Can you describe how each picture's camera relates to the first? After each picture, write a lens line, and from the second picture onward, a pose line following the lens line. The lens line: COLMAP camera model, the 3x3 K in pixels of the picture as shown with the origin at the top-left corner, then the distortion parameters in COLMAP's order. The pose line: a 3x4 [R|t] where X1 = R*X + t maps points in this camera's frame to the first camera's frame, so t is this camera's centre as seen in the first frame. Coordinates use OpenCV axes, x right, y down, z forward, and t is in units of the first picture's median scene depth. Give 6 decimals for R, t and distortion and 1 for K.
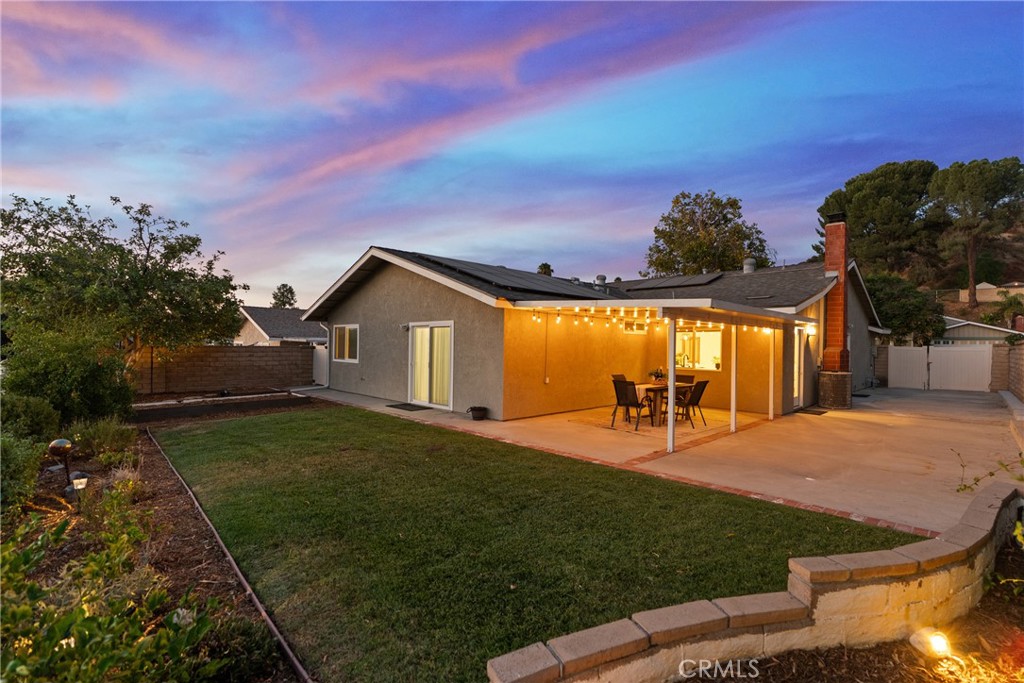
lens RADIAL K [[461.3, 0, 515.4], [0, 461.3, 344.4], [0, 0, 1]] dist [-0.007765, 0.000433]
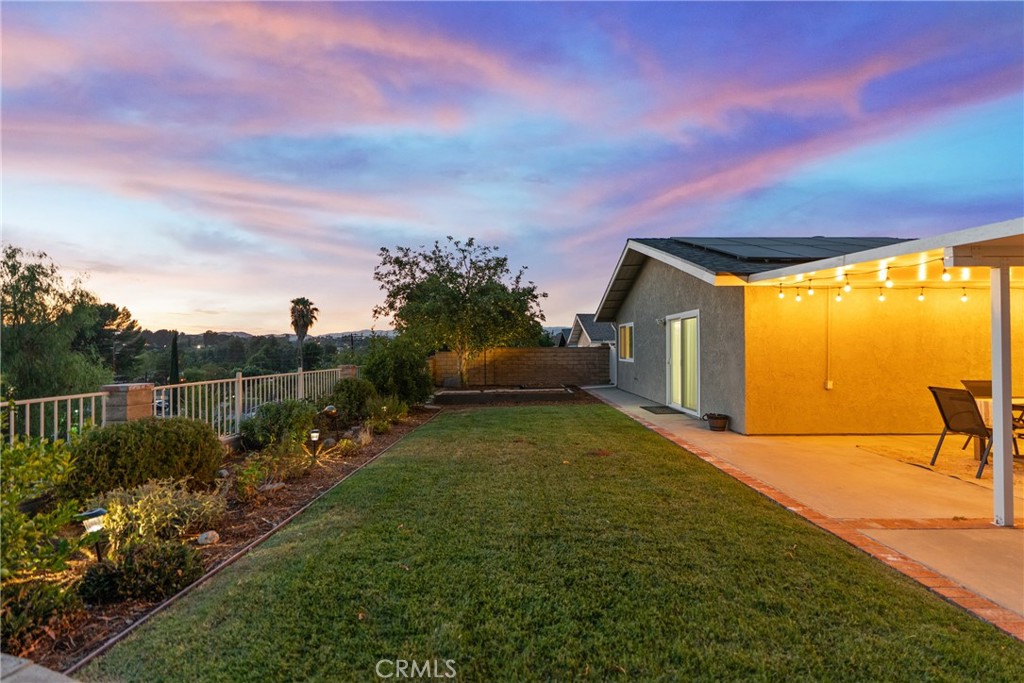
lens RADIAL K [[461.3, 0, 515.4], [0, 461.3, 344.4], [0, 0, 1]] dist [-0.007765, 0.000433]
pose [[0.721768, -0.021485, -0.691802, 0.187314], [0.013125, 0.999763, -0.017355, 0.020544], [0.692011, 0.003447, 0.721879, 0.157064]]
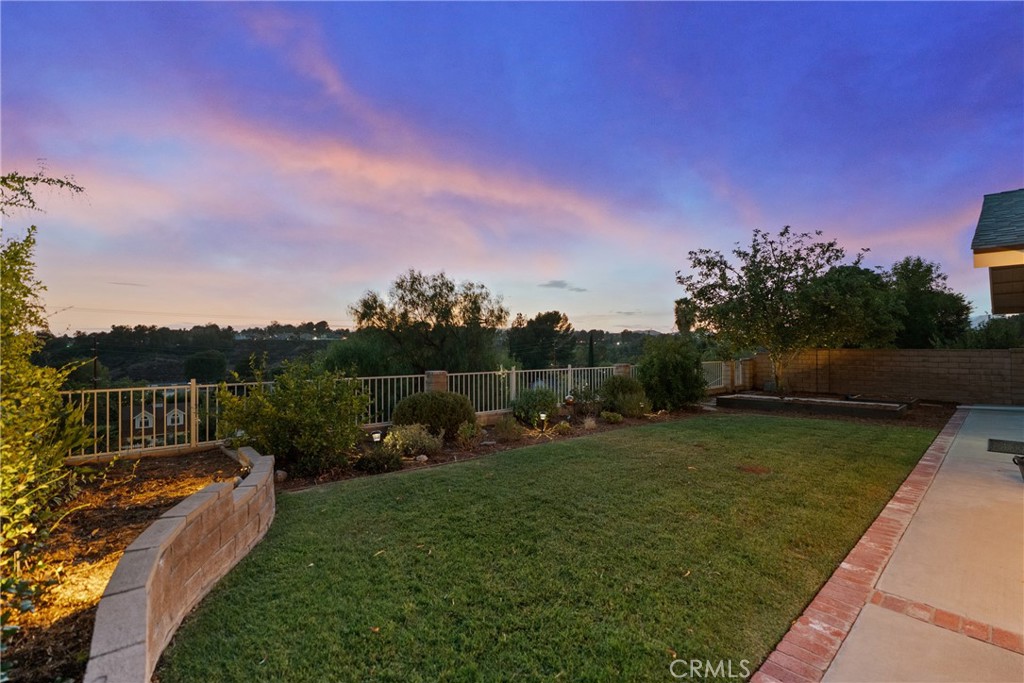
lens RADIAL K [[461.3, 0, 515.4], [0, 461.3, 344.4], [0, 0, 1]] dist [-0.007765, 0.000433]
pose [[-0.017859, -0.015212, -0.999725, 0.377600], [-0.003053, 0.999880, -0.015160, 0.012962], [0.999836, 0.002781, -0.017904, 0.358296]]
